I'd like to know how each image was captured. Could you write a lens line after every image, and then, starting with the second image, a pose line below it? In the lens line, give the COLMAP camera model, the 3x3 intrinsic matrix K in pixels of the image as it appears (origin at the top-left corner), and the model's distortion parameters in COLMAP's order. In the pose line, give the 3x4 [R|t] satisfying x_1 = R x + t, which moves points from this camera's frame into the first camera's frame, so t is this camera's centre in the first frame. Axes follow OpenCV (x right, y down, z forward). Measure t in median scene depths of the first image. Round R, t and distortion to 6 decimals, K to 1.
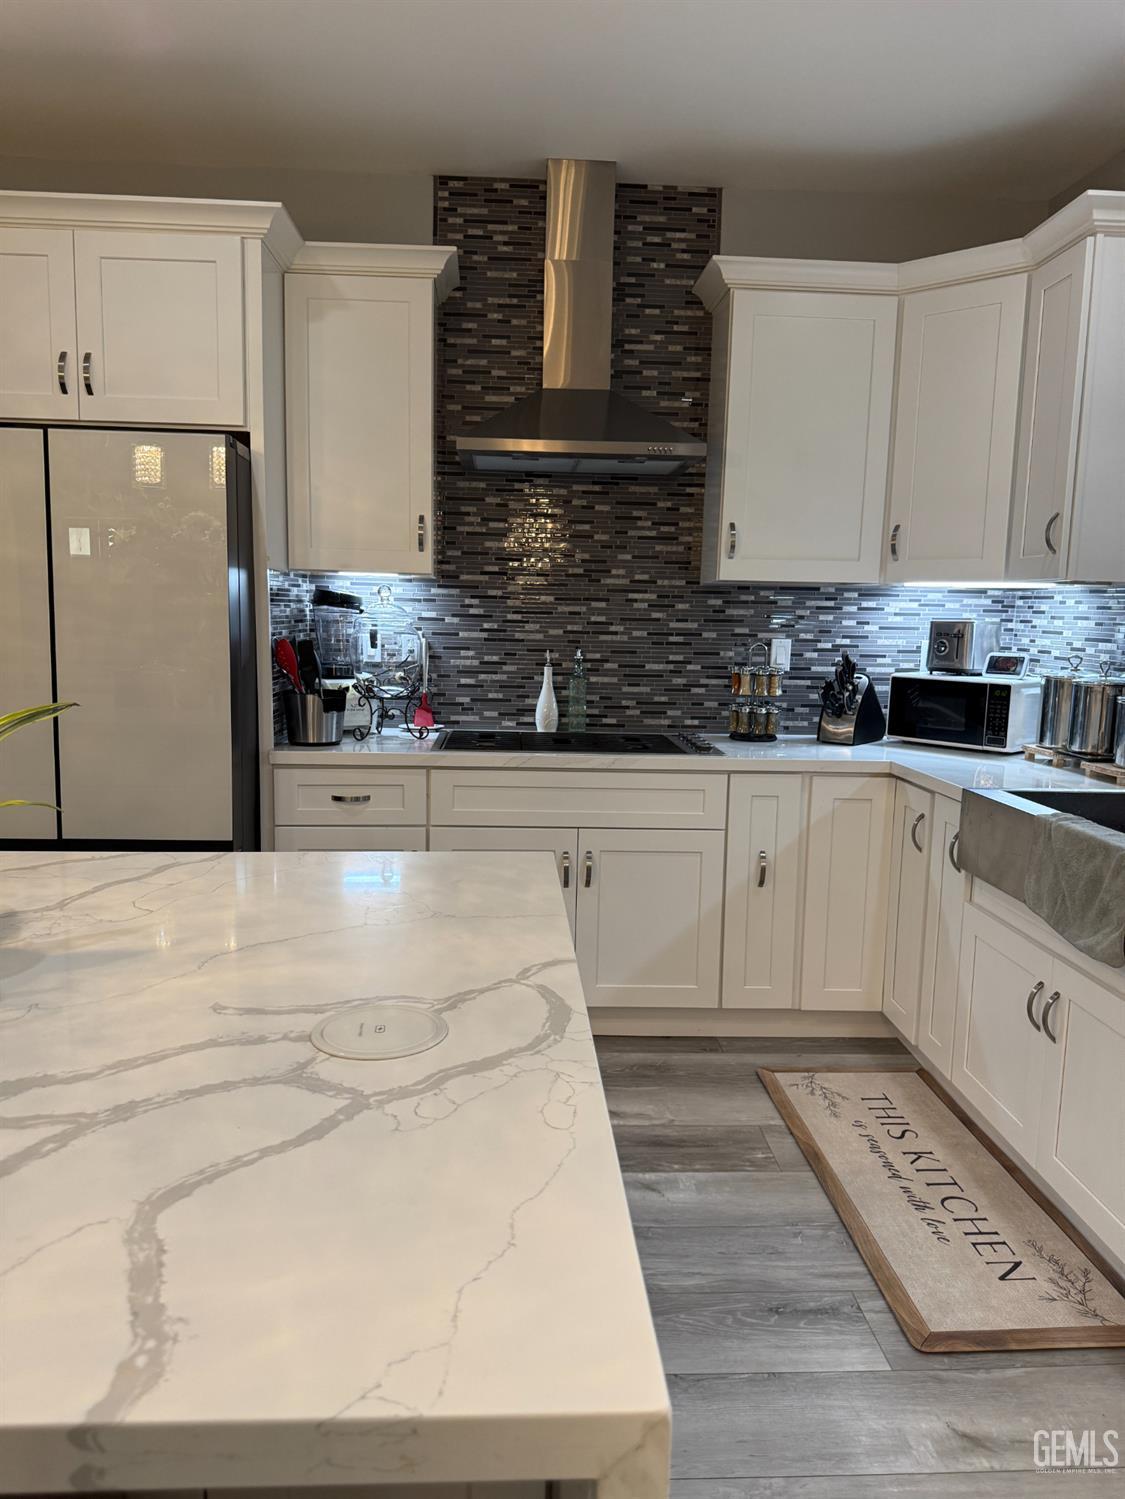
lens RADIAL K [[1050.3, 0, 549.0], [0, 1050.3, 754.4], [0, 0, 1]] dist [0.159014, -0.287424]
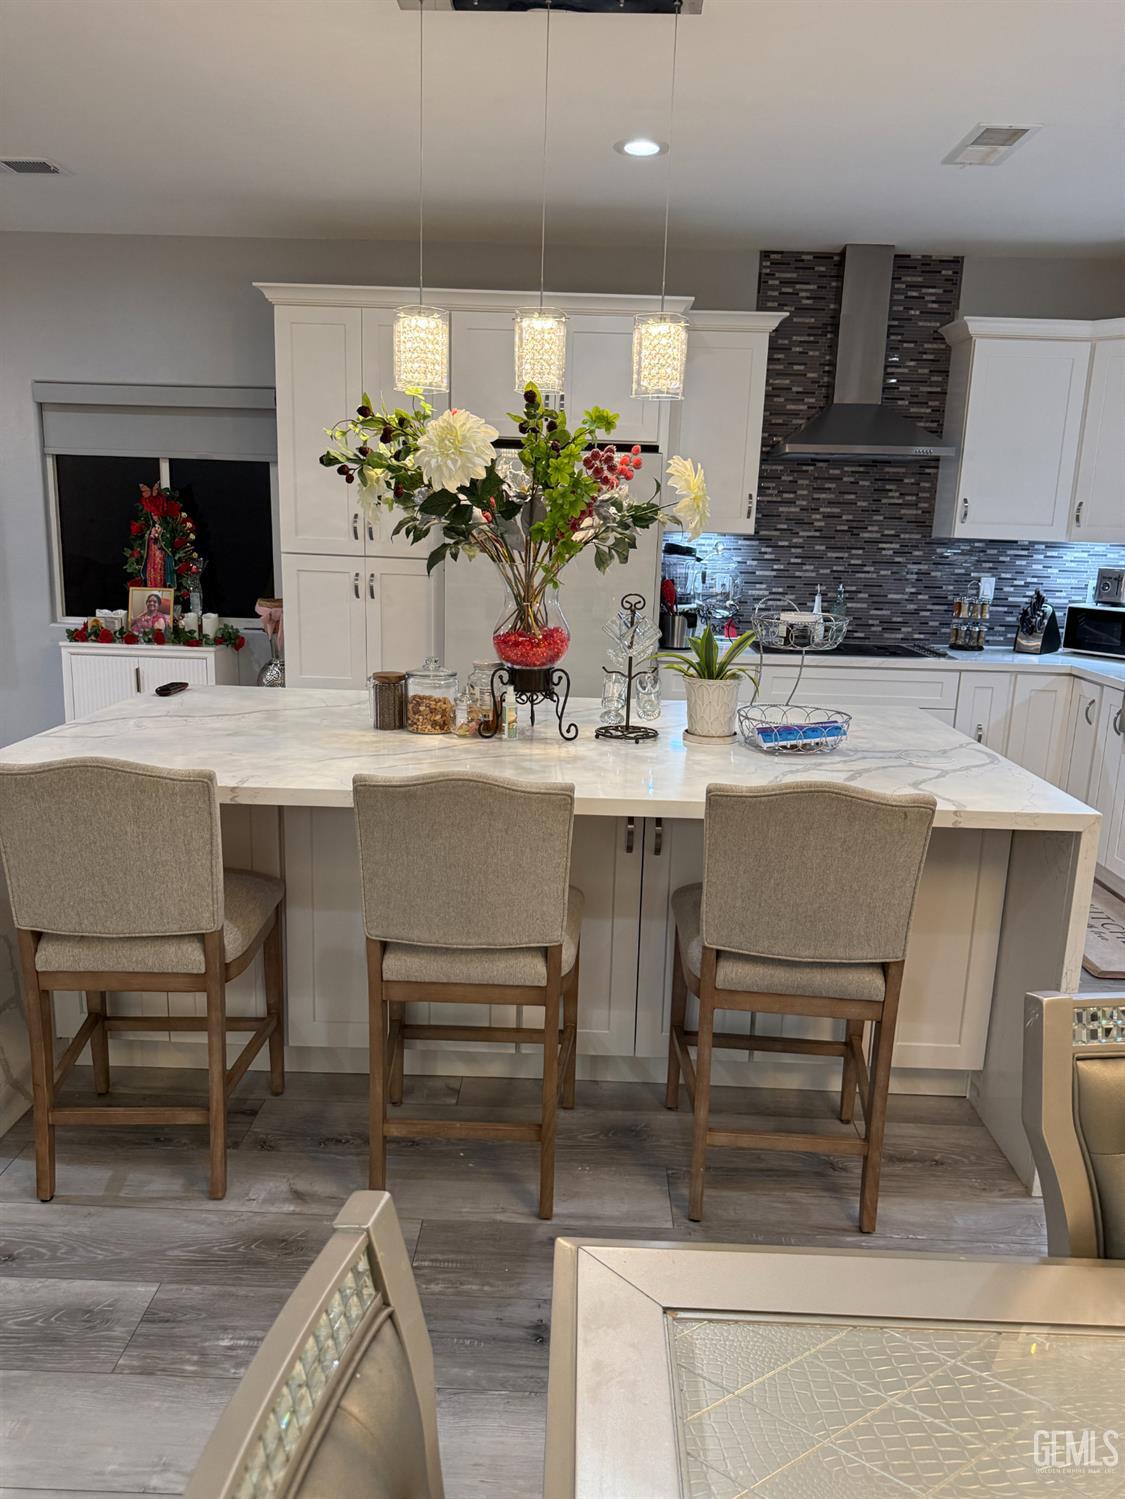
lens RADIAL K [[1047.1, 0, 562.5], [0, 1047.1, 749.5], [0, 0, 1]] dist [0.167842, -0.359094]
pose [[0.997950, 0.022593, -0.059886, -0.262067], [-0.017677, 0.996526, 0.081379, 0.013442], [0.061516, -0.080154, 0.994882, -0.474589]]
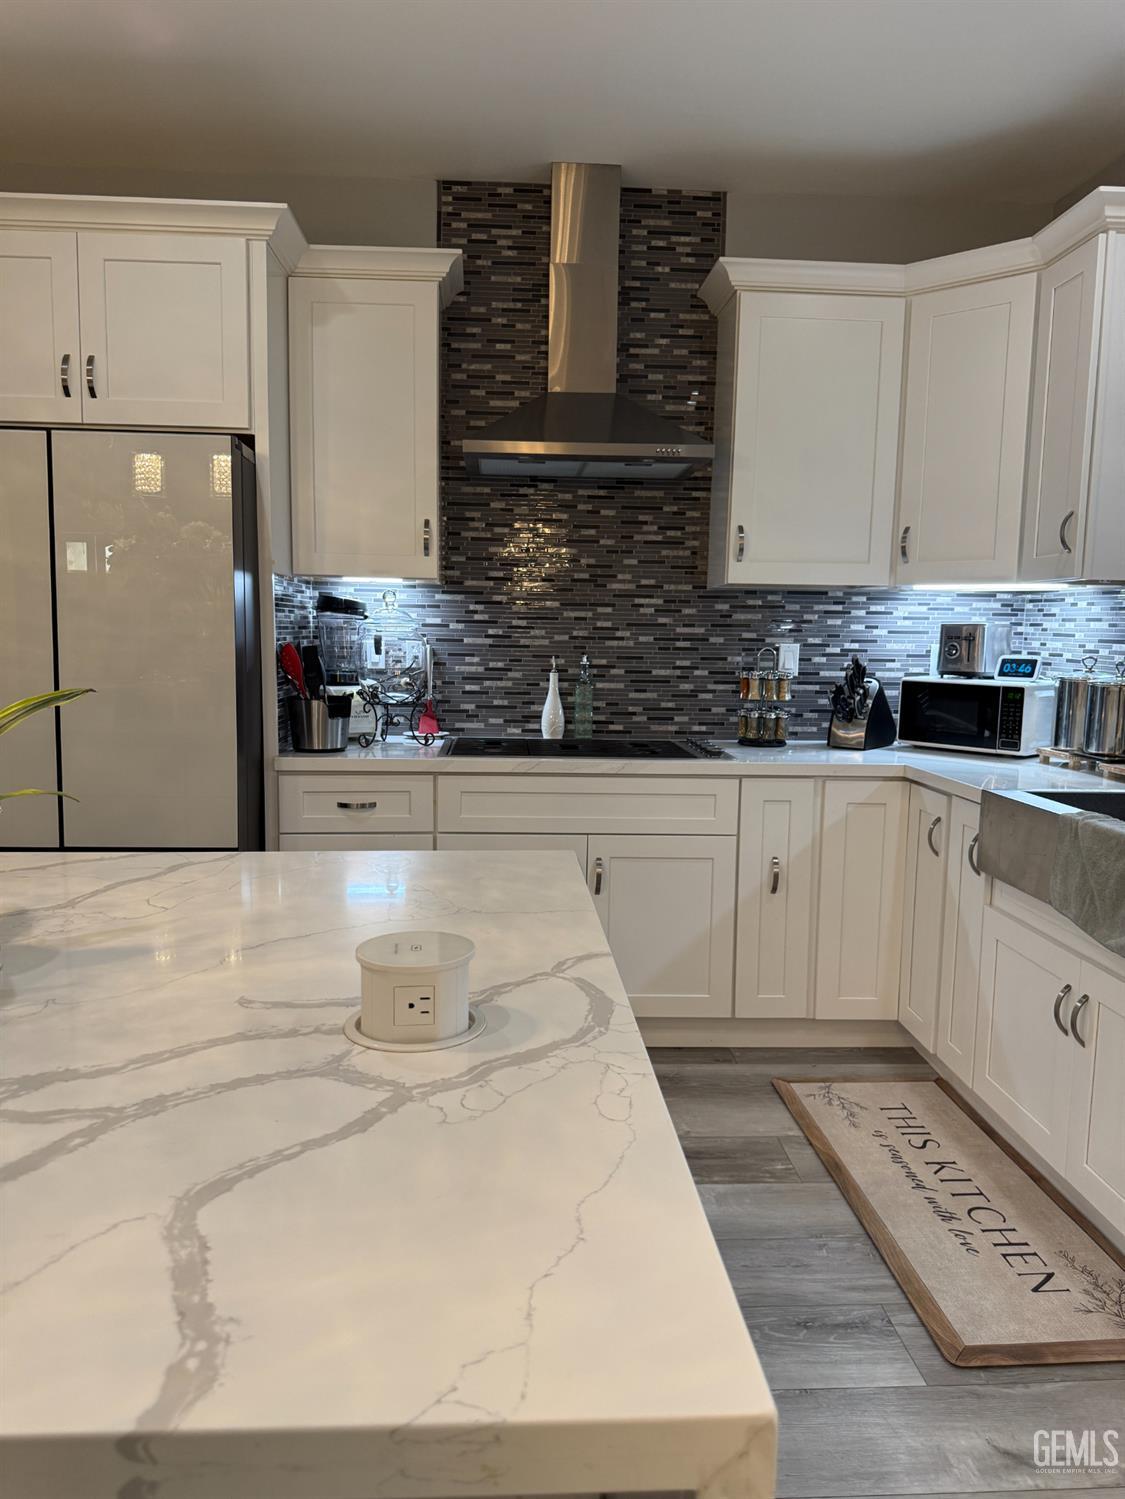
lens RADIAL K [[1051.2, 0, 543.5], [0, 1051.2, 753.8], [0, 0, 1]] dist [0.151702, -0.261942]
pose [[0.999983, -0.005447, 0.002000, -0.013305], [0.005481, 0.999828, -0.017697, 0.010507], [-0.001903, 0.017708, 0.999841, 0.012253]]
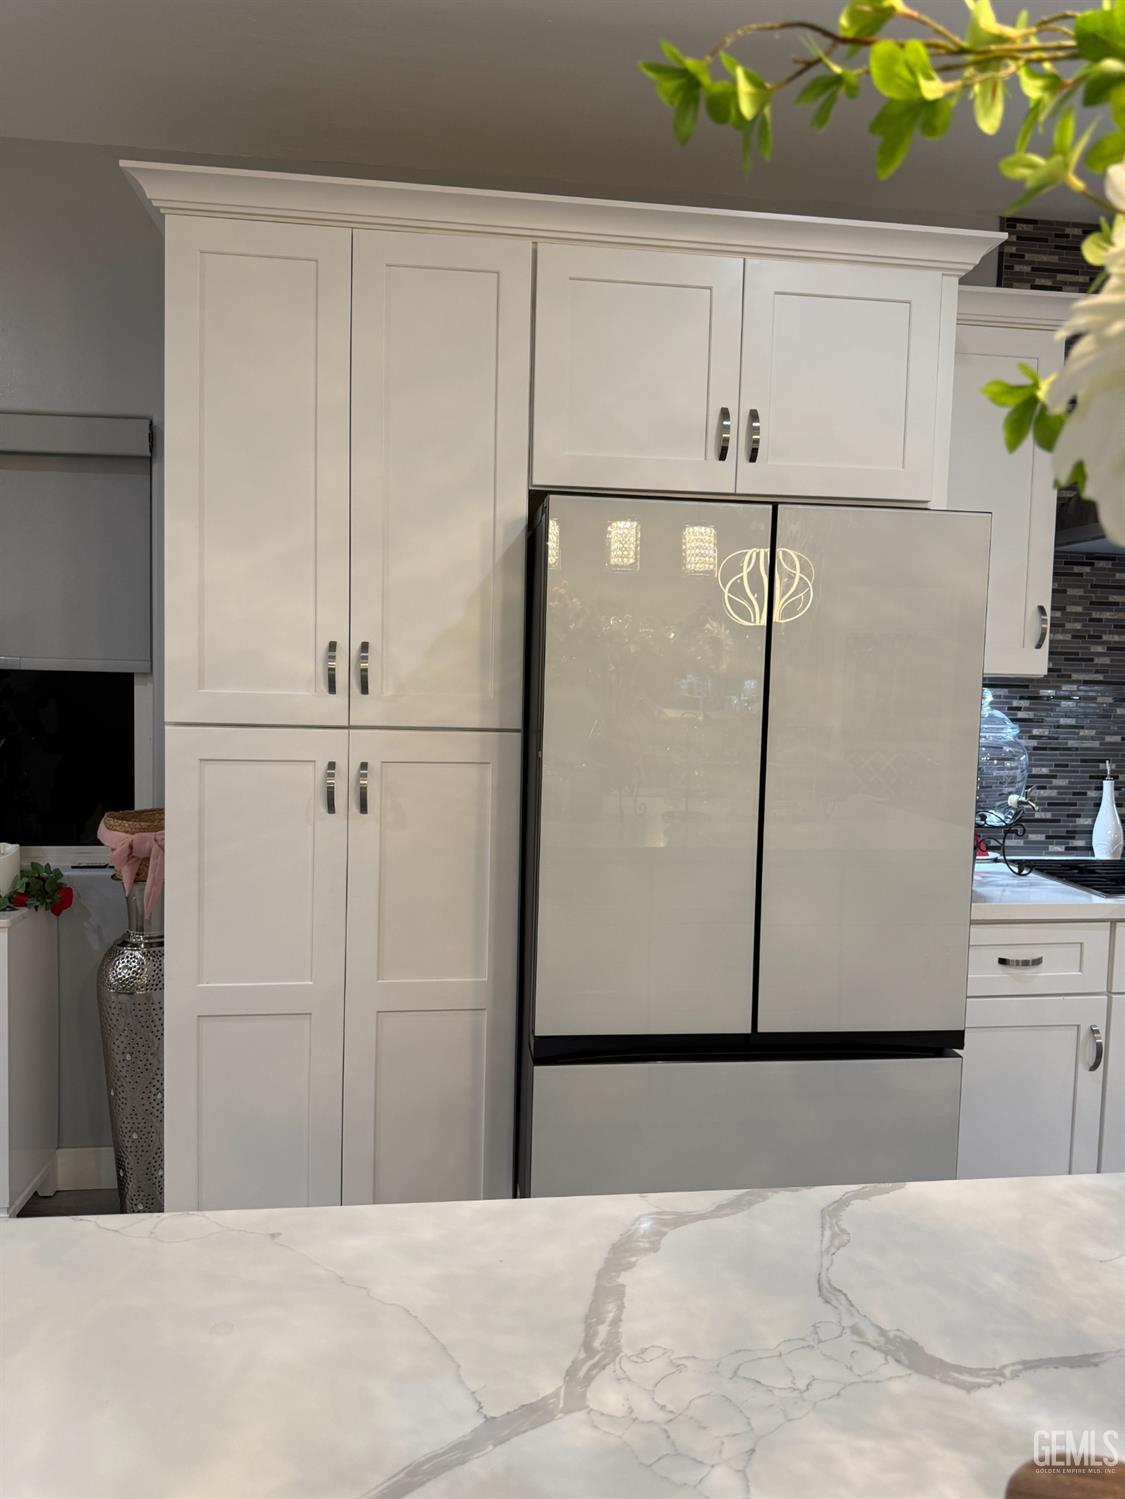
lens RADIAL K [[1088.3, 0, 562.5], [0, 1088.3, 749.5], [0, 0, 1]] dist [0.012209, 0.002595]
pose [[0.995875, -0.004586, 0.090617, -0.521920], [0.010447, 0.997875, -0.064316, -0.057922], [-0.090130, 0.064997, 0.993807, 0.180668]]
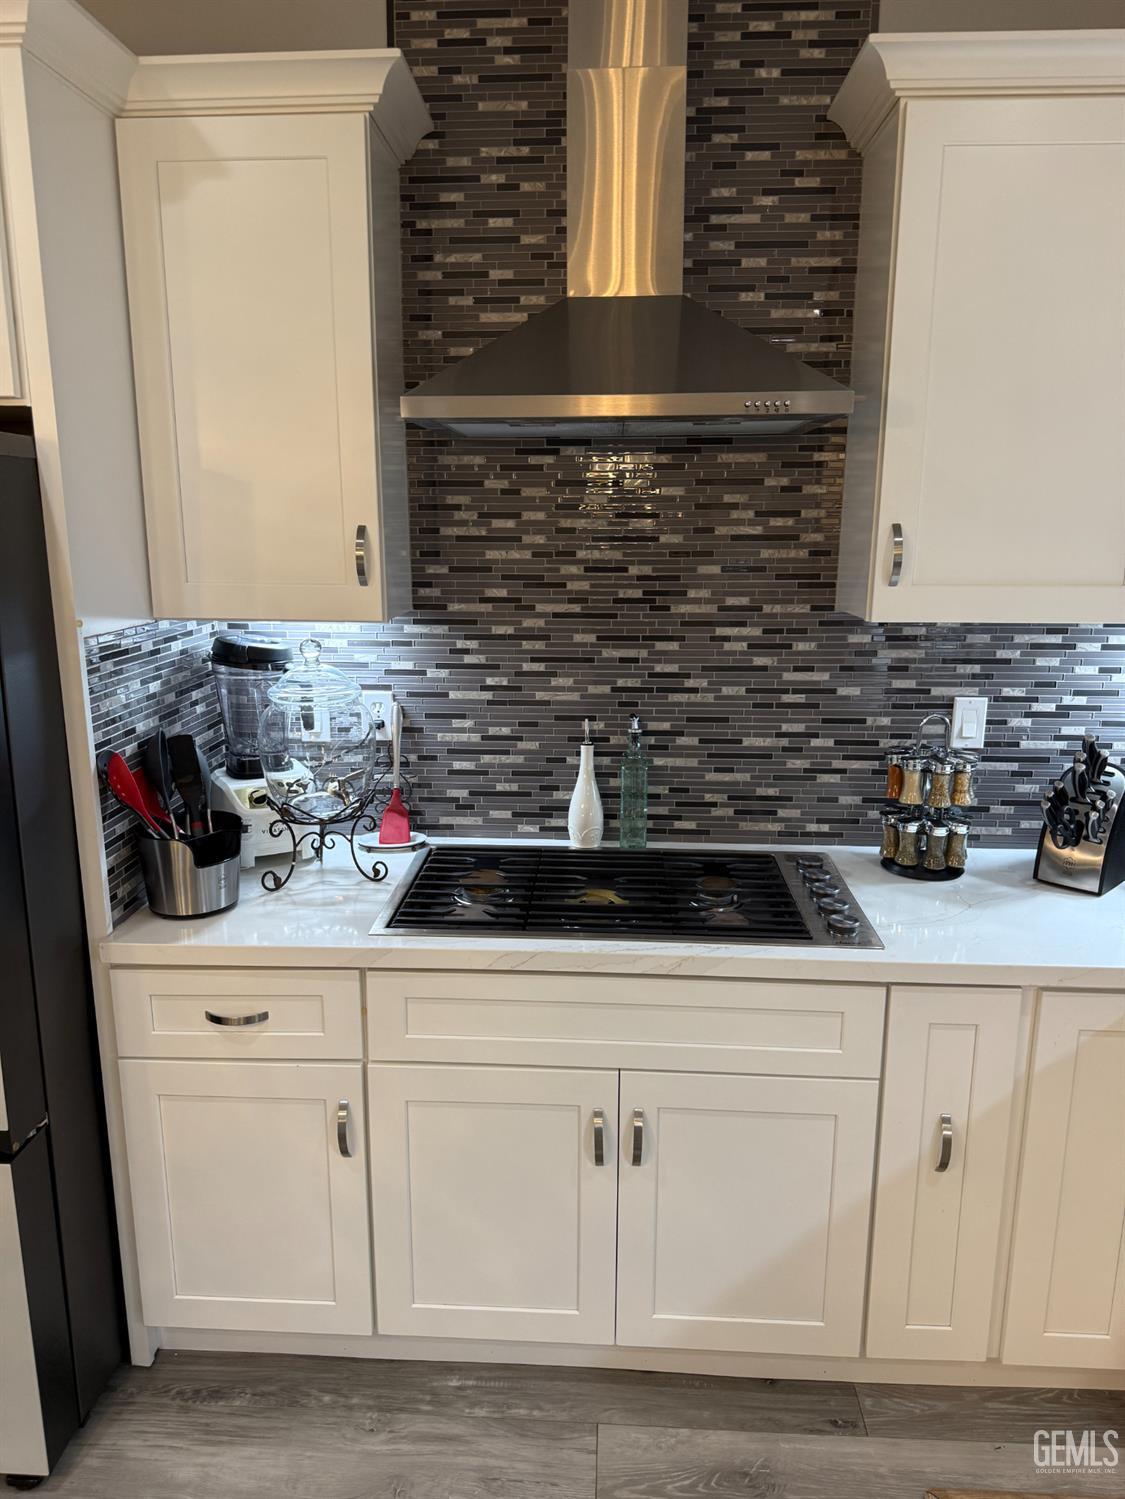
lens RADIAL K [[1064.6, 0, 546.1], [0, 1064.6, 742.0], [0, 0, 1]] dist [0.099888, -0.108560]
pose [[0.994136, 0.000799, -0.108138, 0.045101], [0.007274, 0.997214, 0.074235, -0.135894], [0.107896, -0.074586, 0.991360, 0.366995]]
